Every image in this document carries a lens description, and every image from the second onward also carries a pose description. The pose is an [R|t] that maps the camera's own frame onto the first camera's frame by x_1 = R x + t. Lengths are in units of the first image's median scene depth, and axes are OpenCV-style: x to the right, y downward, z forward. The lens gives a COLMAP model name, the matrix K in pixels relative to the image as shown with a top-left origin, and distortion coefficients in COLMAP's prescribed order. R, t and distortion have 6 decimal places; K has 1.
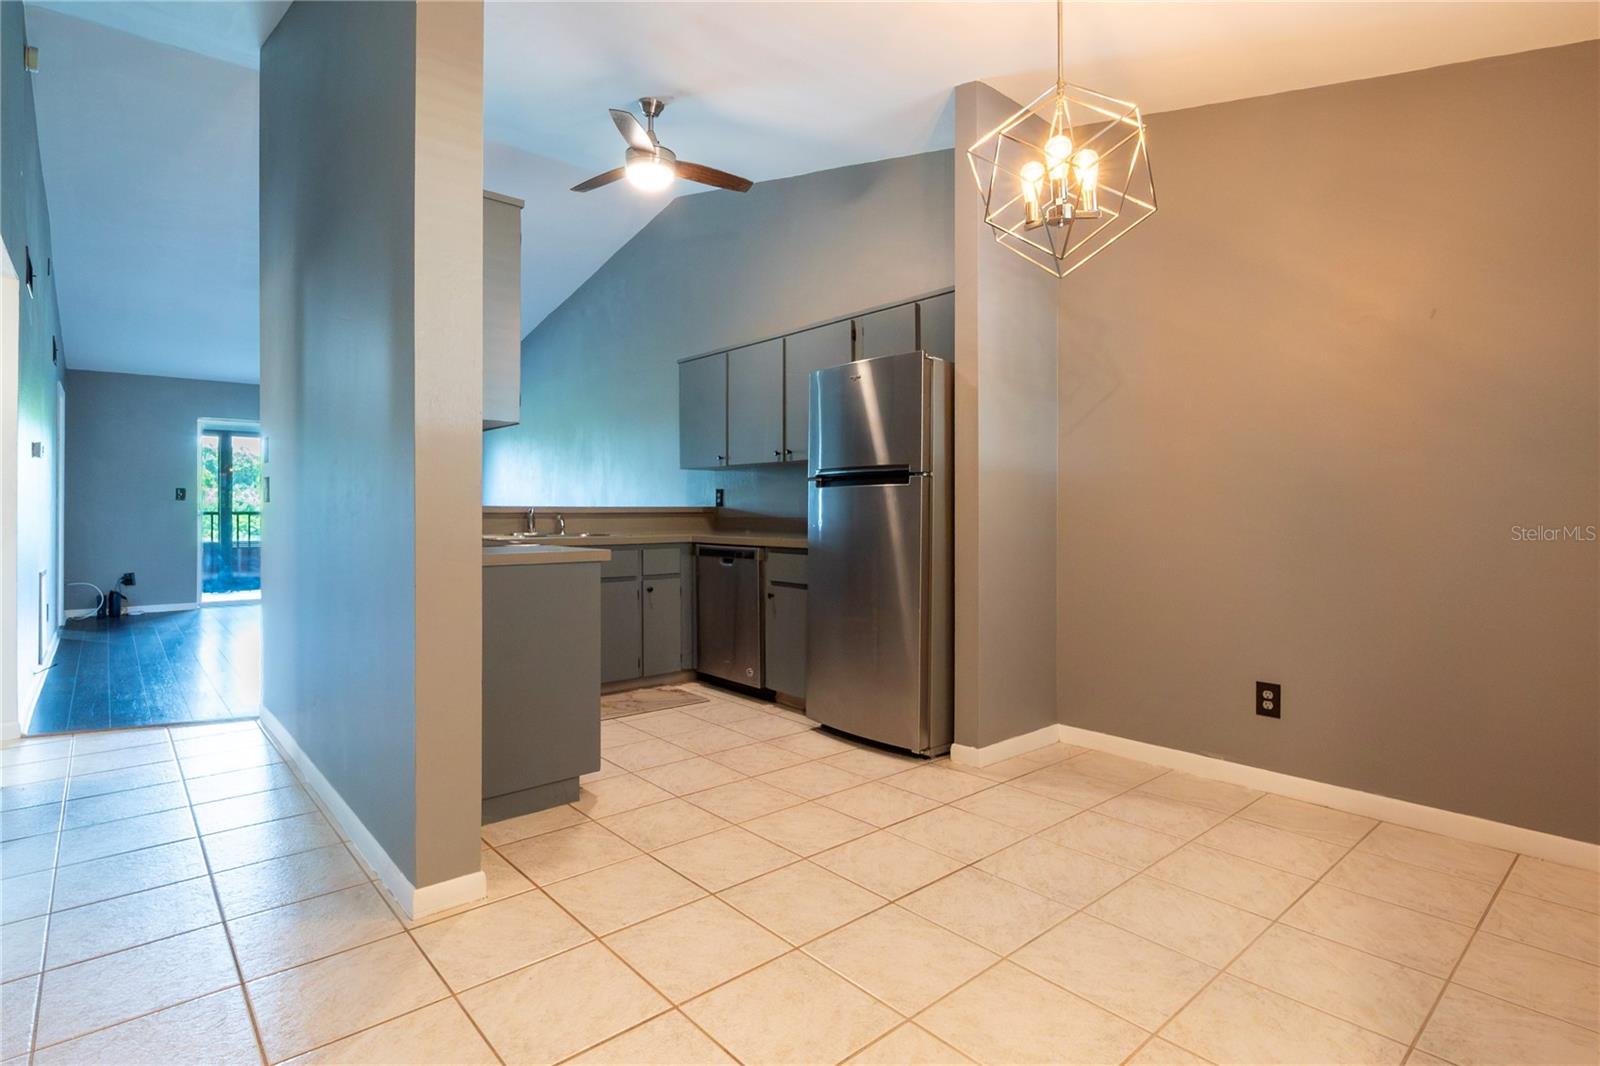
lens RADIAL K [[747.3, 0, 790.0], [0, 747.3, 512.4], [0, 0, 1]] dist [-0.001026, -0.000406]
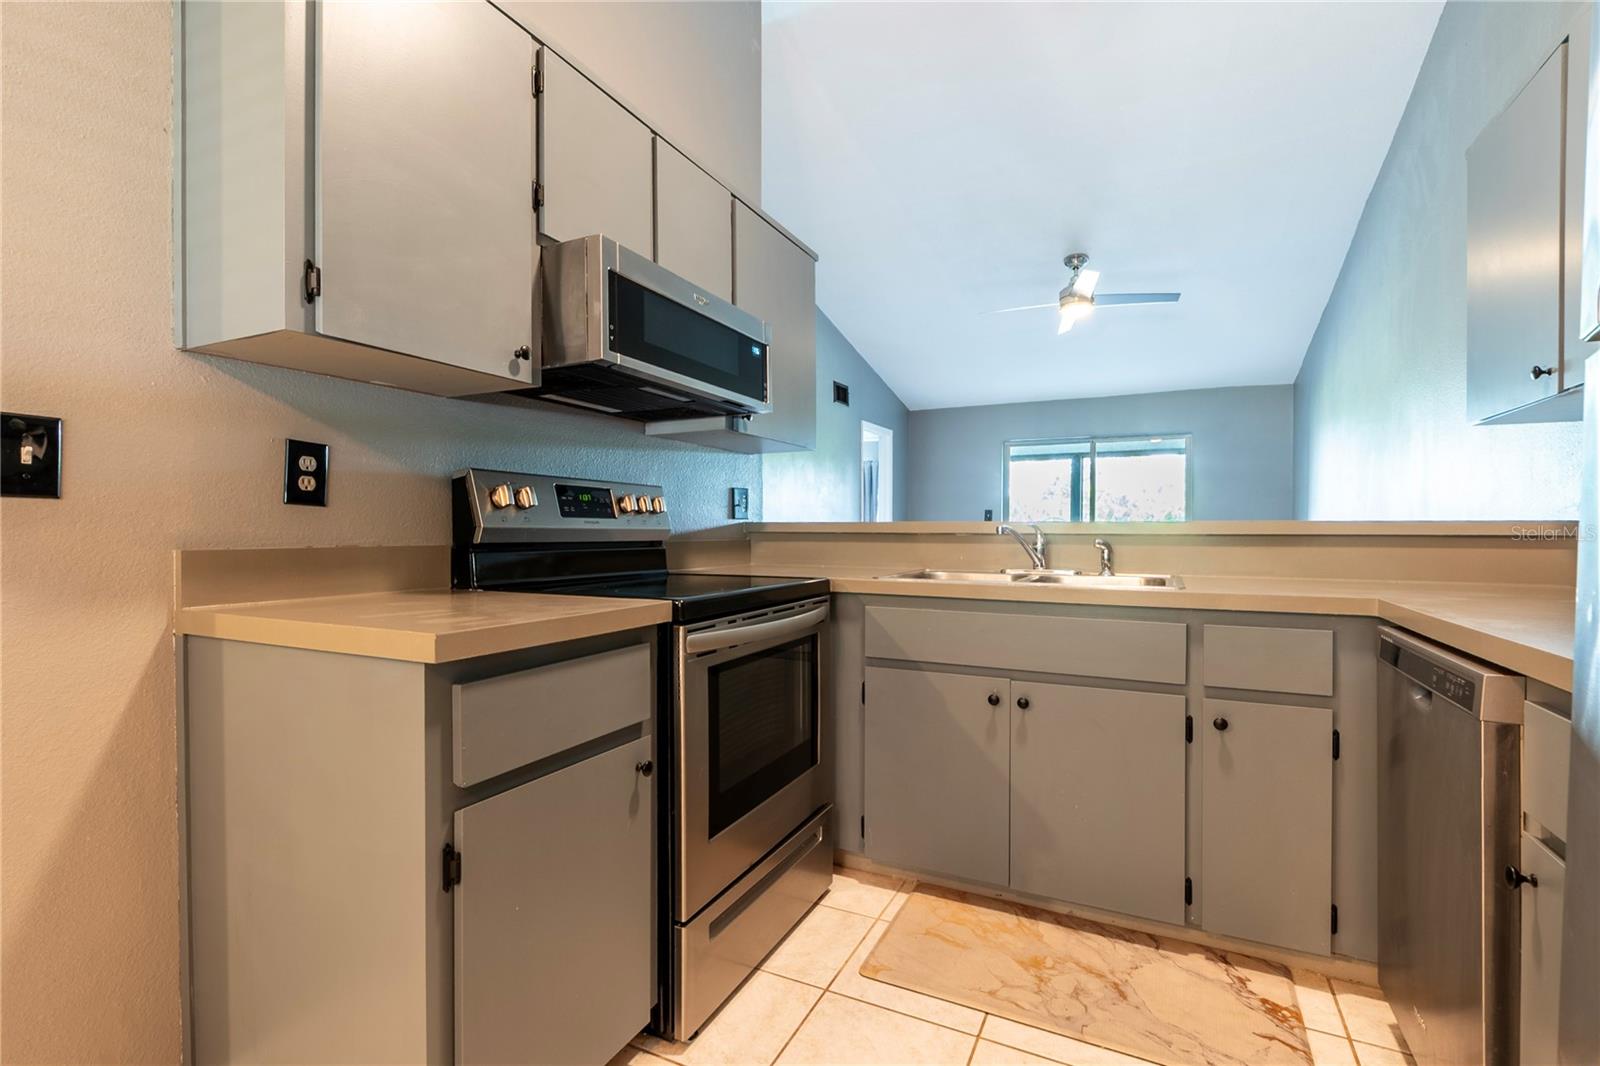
lens RADIAL K [[747.3, 0, 790.0], [0, 747.3, 512.4], [0, 0, 1]] dist [-0.001026, -0.000406]
pose [[0.351991, -0.023721, -0.935703, 0.110462], [-0.002937, 0.999646, -0.026447, -0.000464], [0.935999, 0.012058, 0.351796, 0.619367]]
